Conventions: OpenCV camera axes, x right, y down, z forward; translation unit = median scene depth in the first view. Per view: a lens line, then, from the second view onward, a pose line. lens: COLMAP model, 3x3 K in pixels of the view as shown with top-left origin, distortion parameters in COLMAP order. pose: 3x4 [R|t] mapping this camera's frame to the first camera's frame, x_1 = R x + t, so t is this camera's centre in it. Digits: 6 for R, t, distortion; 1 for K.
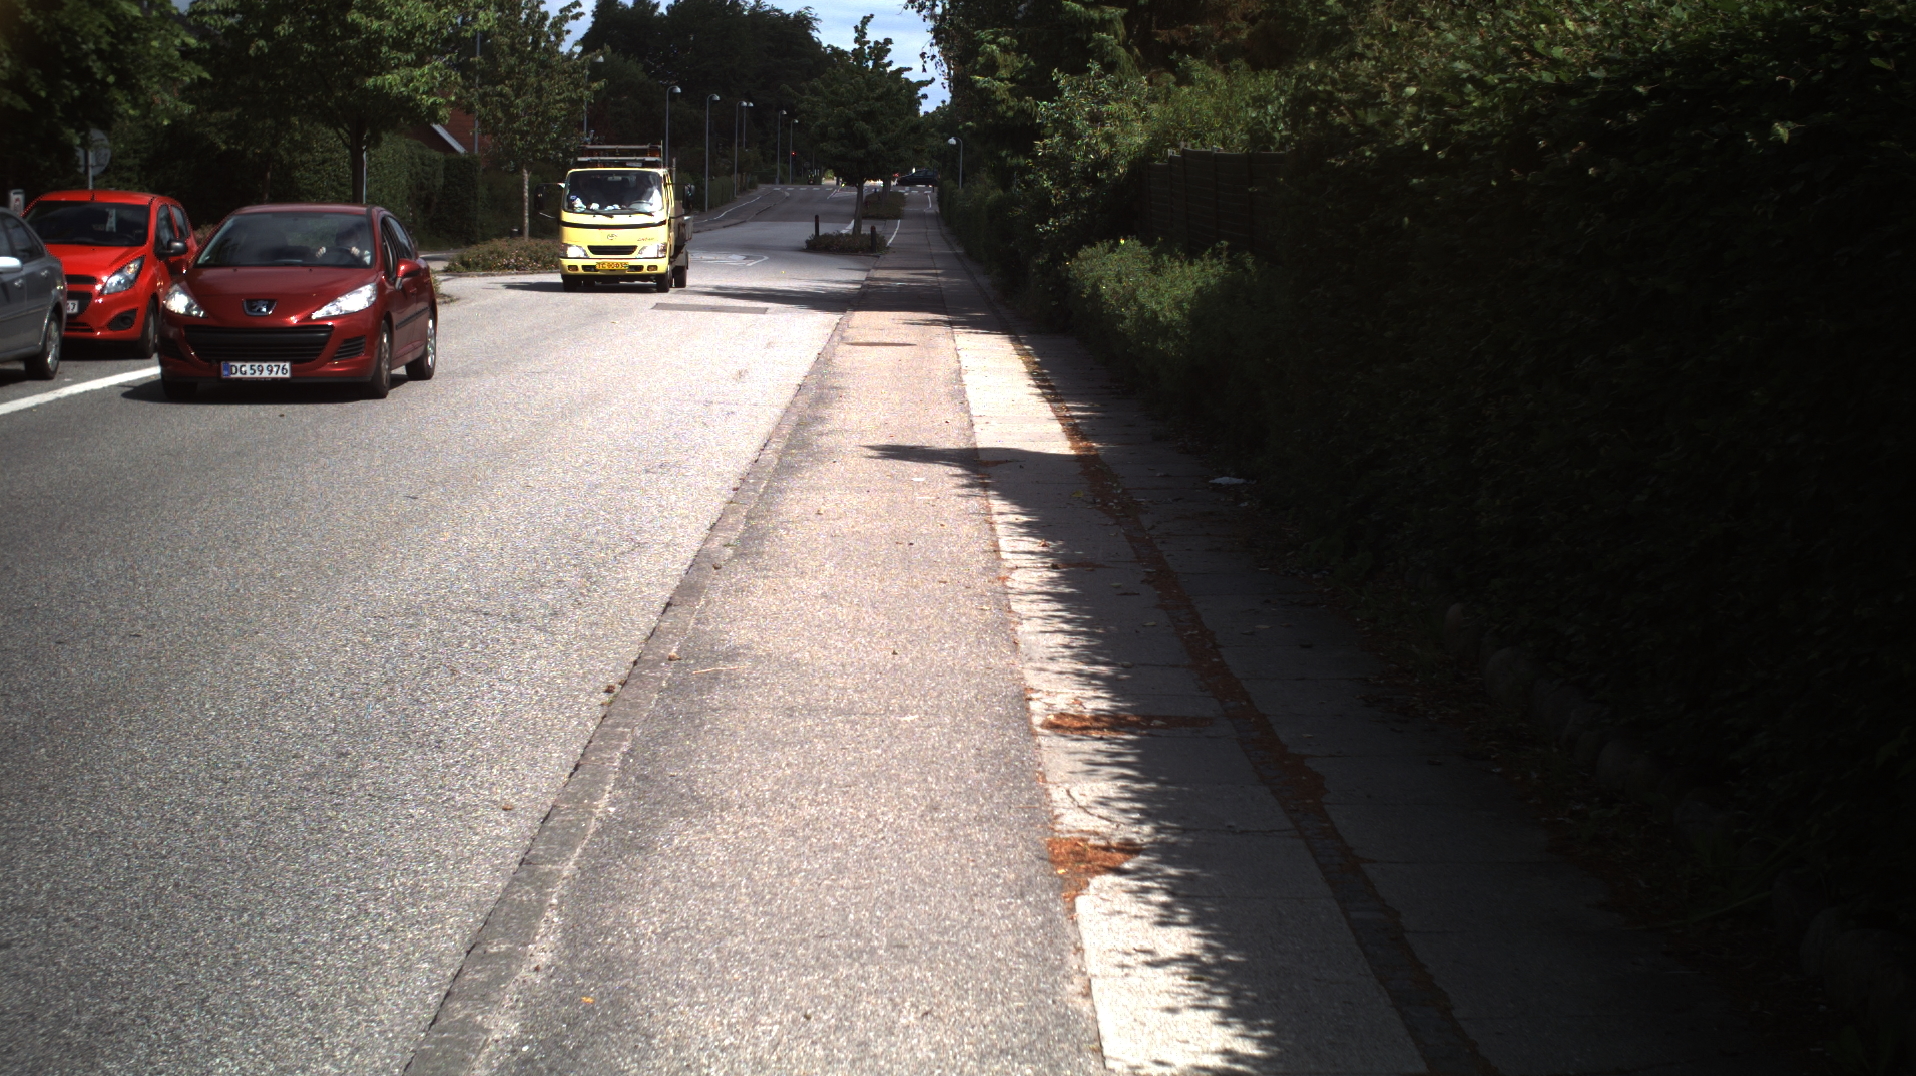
lens RADIAL K [[3393.2, 0, 958.0], [0, 3393.2, 538.0], [0, 0, 1]] dist [-0.297268, 0.383594]
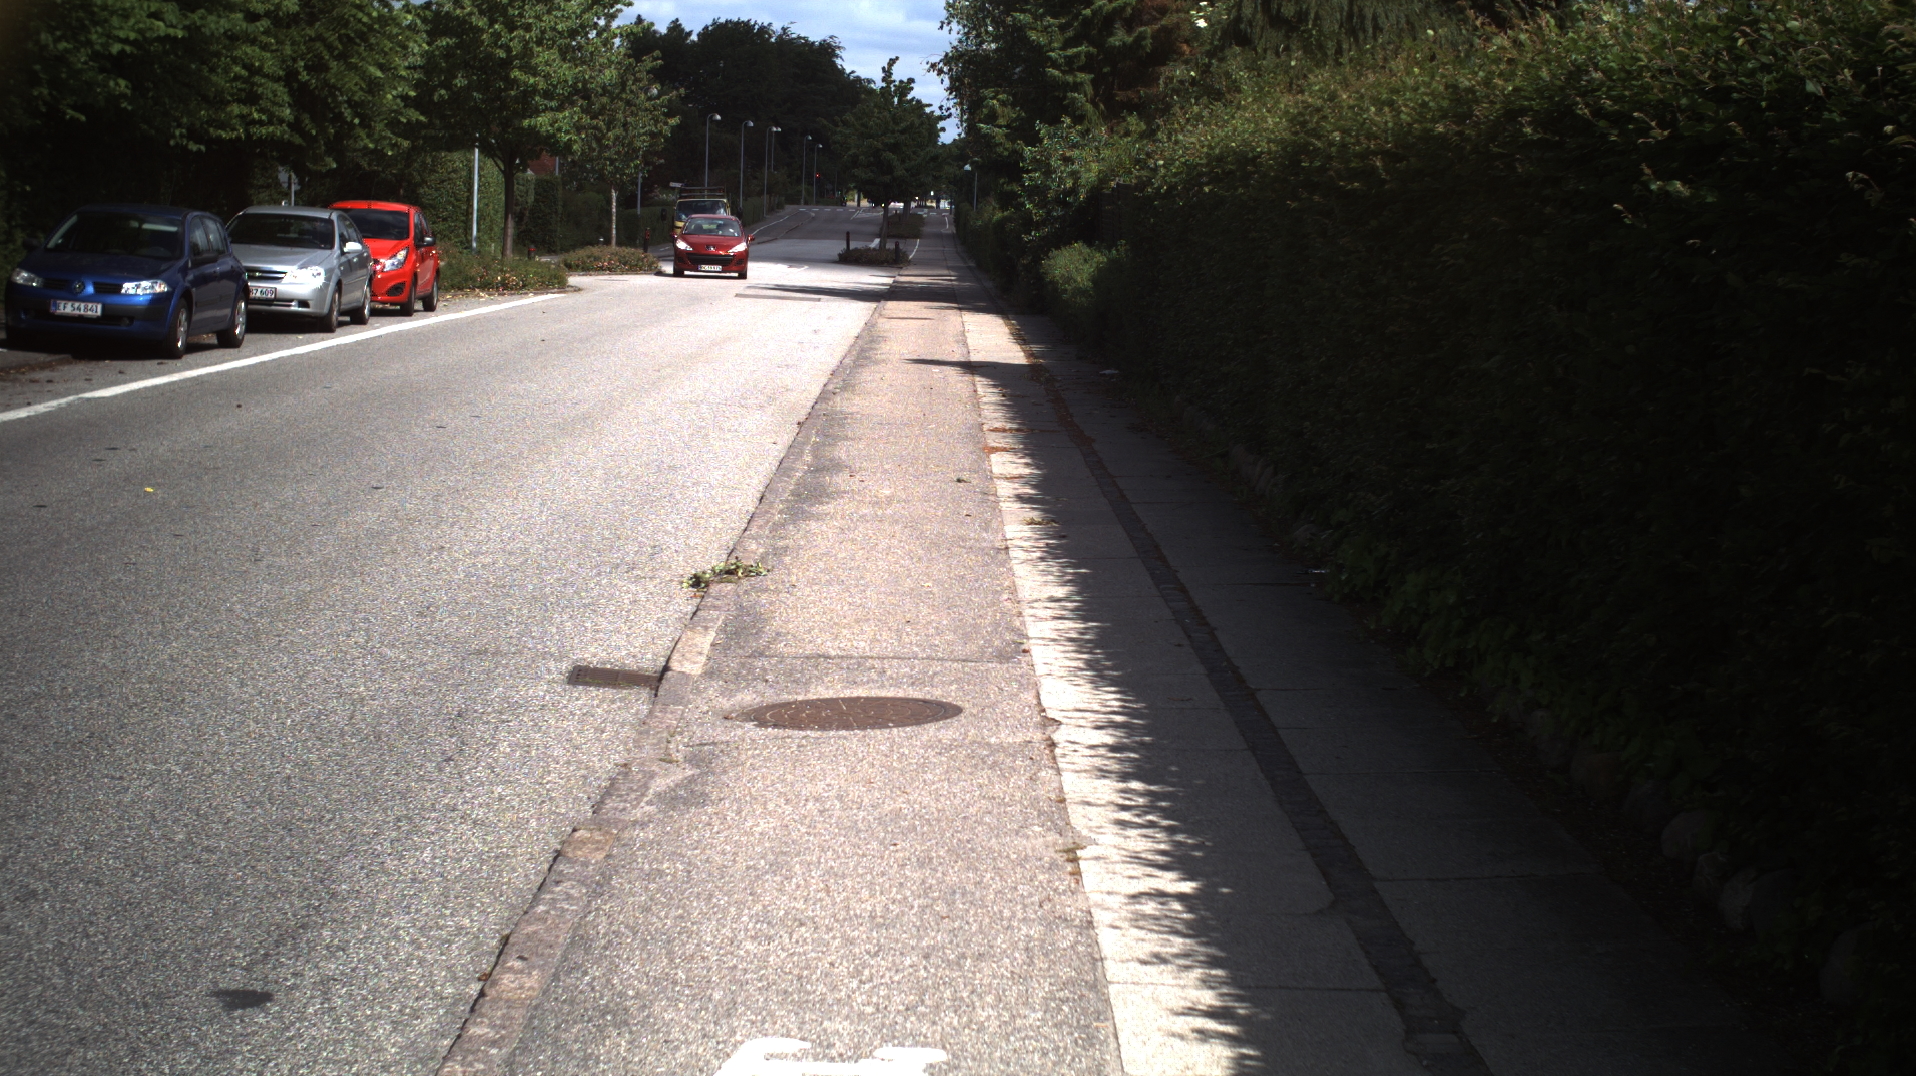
lens RADIAL K [[3393.2, 0, 958.0], [0, 3393.2, 538.0], [0, 0, 1]] dist [-0.297268, 0.383594]
pose [[0.999930, 0.011067, -0.004227, 0.003716], [-0.011095, 0.999916, -0.006744, 0.035433], [0.004152, 0.006790, 0.999968, -0.331240]]
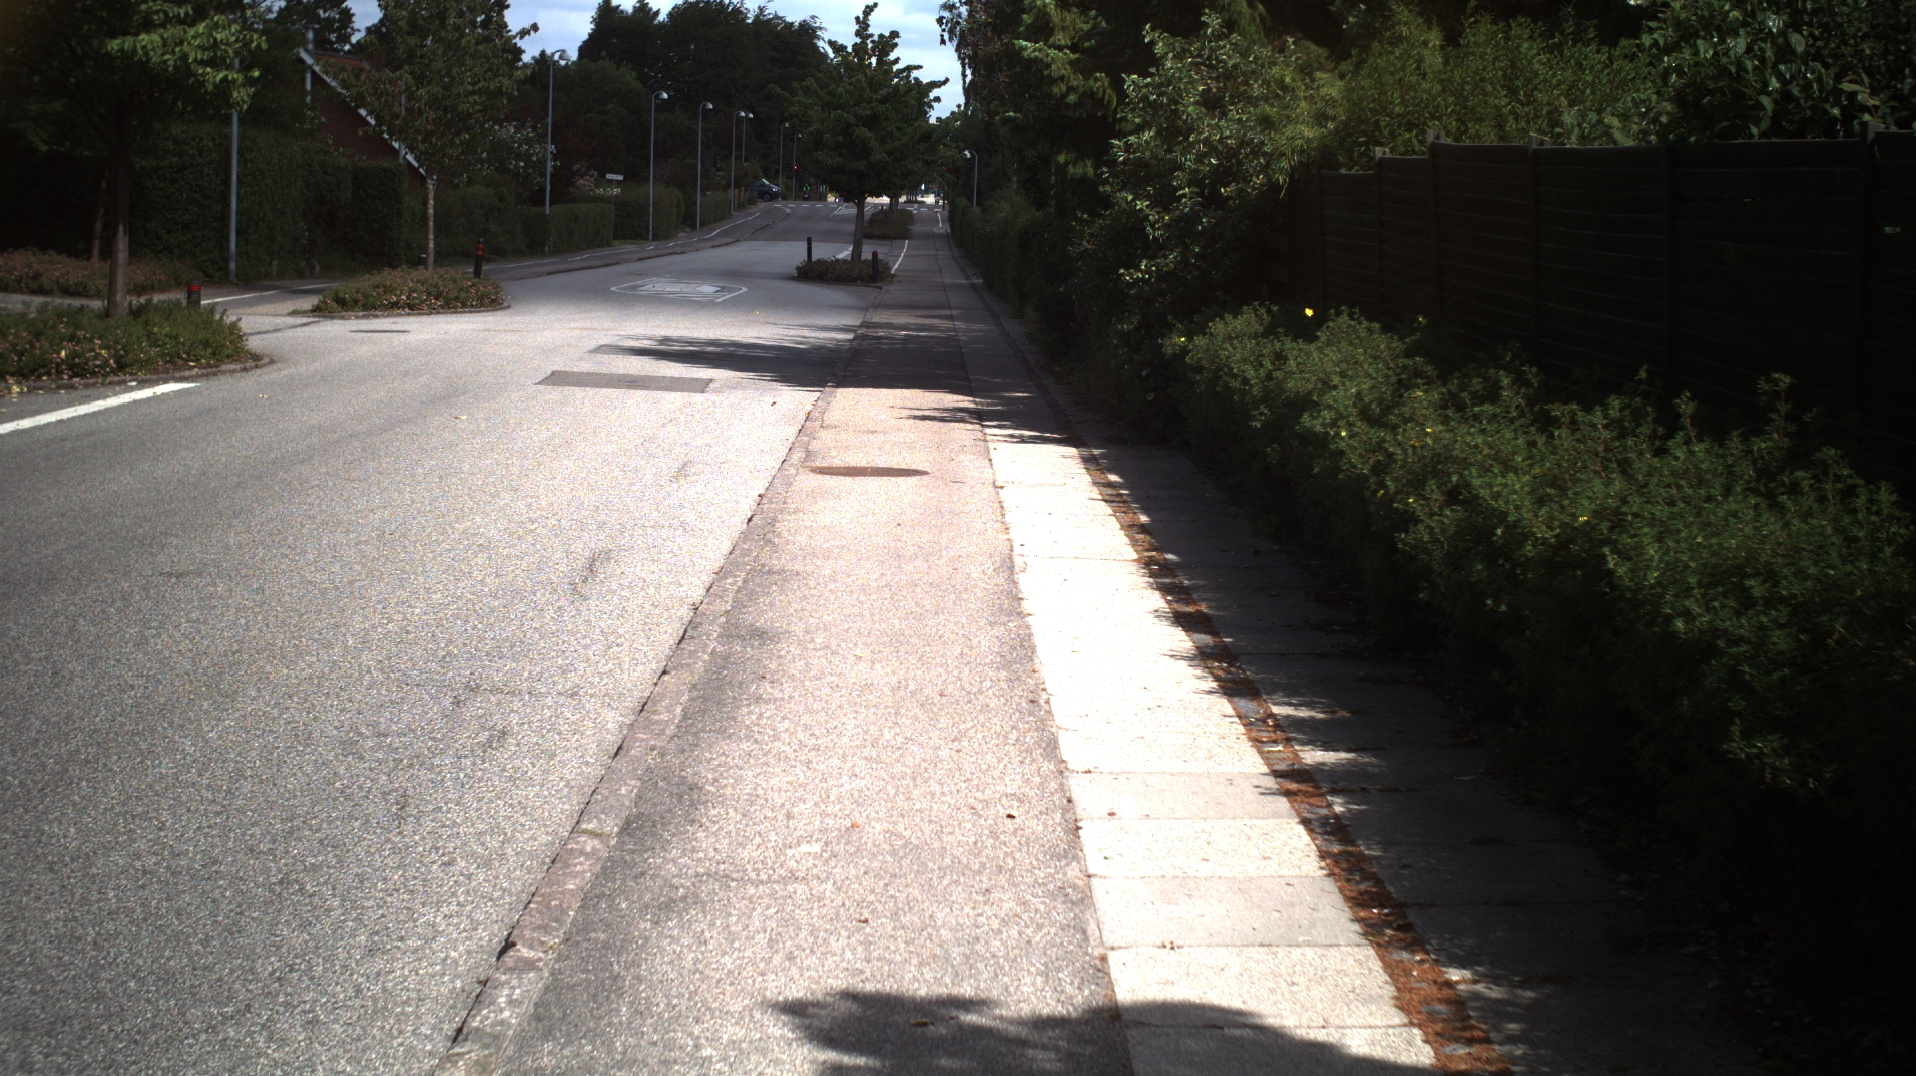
lens RADIAL K [[3393.2, 0, 958.0], [0, 3393.2, 538.0], [0, 0, 1]] dist [-0.297268, 0.383594]
pose [[0.999962, 0.008492, -0.001735, -0.004904], [-0.008501, 0.999951, -0.005123, -0.035028], [0.001692, 0.005138, 0.999985, 0.331557]]
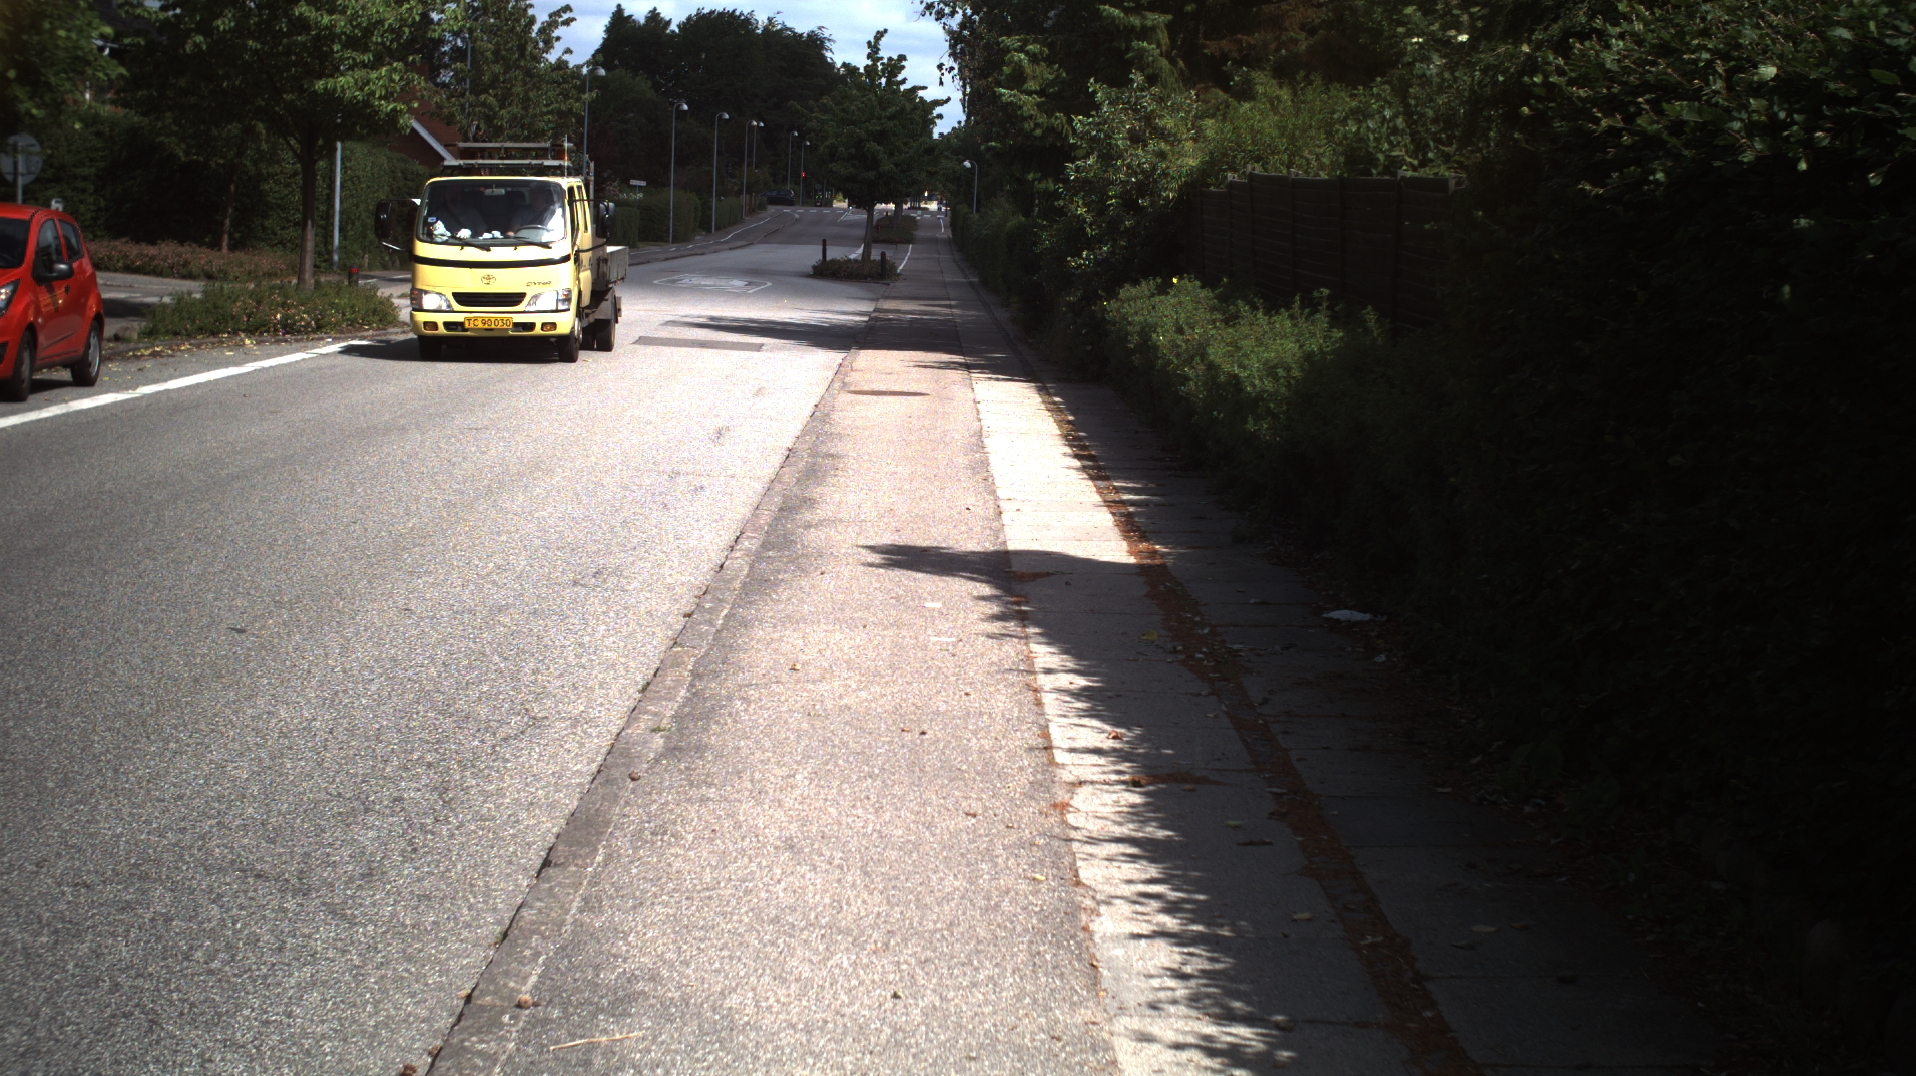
lens RADIAL K [[3393.2, 0, 958.0], [0, 3393.2, 538.0], [0, 0, 1]] dist [-0.297268, 0.383594]
pose [[0.999867, 0.016183, -0.001957, -0.002161], [-0.016197, 0.999843, -0.007173, -0.011736], [0.001841, 0.007204, 0.999972, 0.110067]]
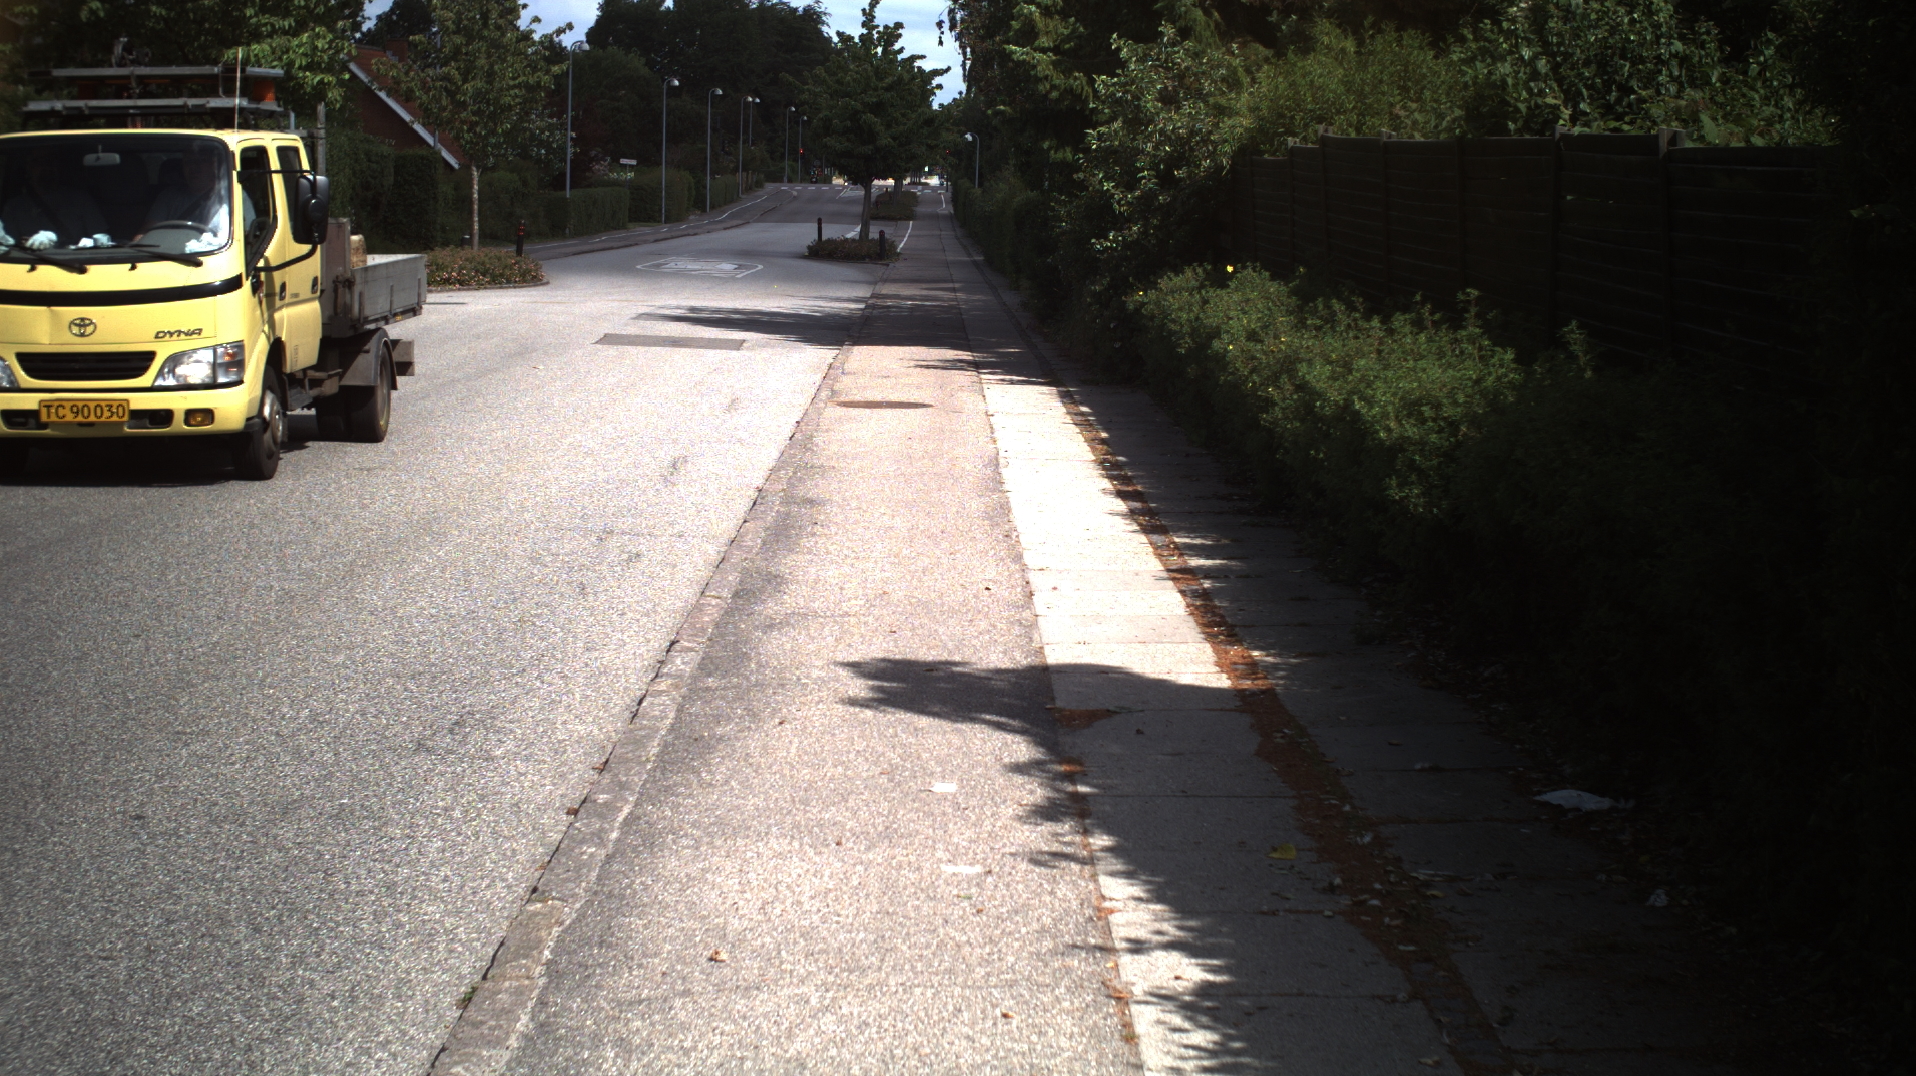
lens RADIAL K [[3393.2, 0, 958.0], [0, 3393.2, 538.0], [0, 0, 1]] dist [-0.297268, 0.383594]
pose [[0.999993, 0.001471, -0.003540, -0.003486], [-0.001470, 0.999999, 0.000349, -0.023576], [0.003541, -0.000344, 0.999994, 0.220873]]
